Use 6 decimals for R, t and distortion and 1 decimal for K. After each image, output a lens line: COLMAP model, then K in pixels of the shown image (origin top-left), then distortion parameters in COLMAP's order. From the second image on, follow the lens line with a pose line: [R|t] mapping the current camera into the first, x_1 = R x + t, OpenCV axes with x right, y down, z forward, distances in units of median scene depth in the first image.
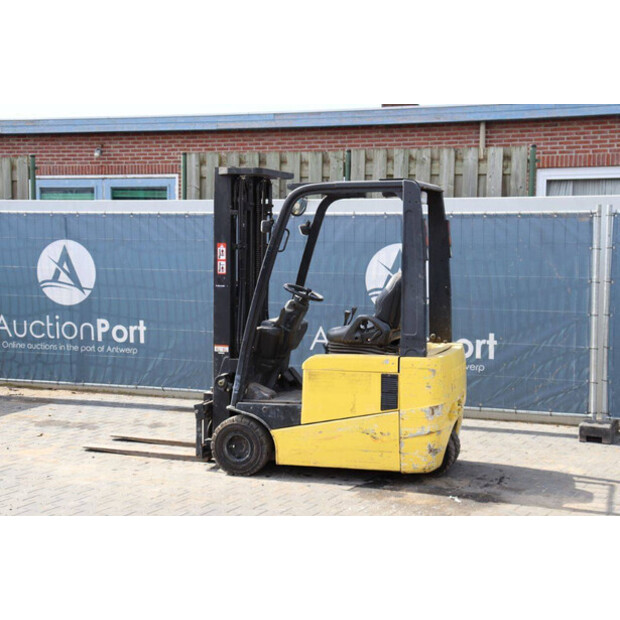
lens RADIAL K [[994.7, 0, 311.8], [0, 994.7, 310.2], [0, 0, 1]] dist [0.159719, 0.000000]
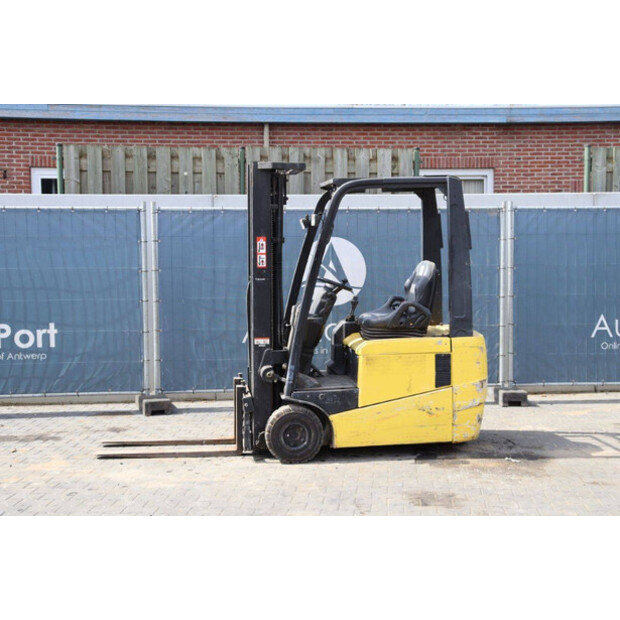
lens RADIAL K [[994.7, 0, 315.9], [0, 994.7, 311.0], [0, 0, 1]] dist [0.159719, 0.000000]
pose [[0.904776, -0.043504, 0.423661, -0.397815], [0.043019, 0.999017, 0.010712, -0.000623], [-0.423710, 0.008533, 0.905758, 0.051230]]
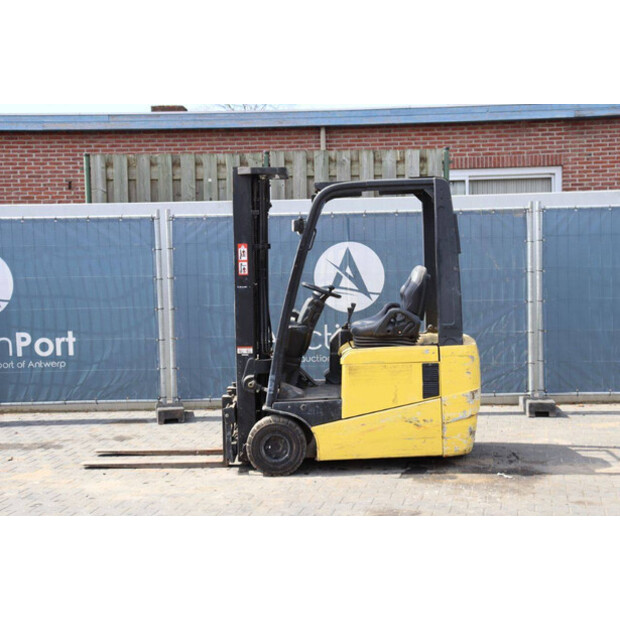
lens RADIAL K [[994.7, 0, 314.4], [0, 994.7, 308.6], [0, 0, 1]] dist [0.159719, 0.000000]
pose [[0.951108, -0.047886, 0.305124, -0.276069], [0.050358, 0.998731, -0.000231, 0.000673], [-0.304726, 0.015585, 0.952313, 0.030628]]
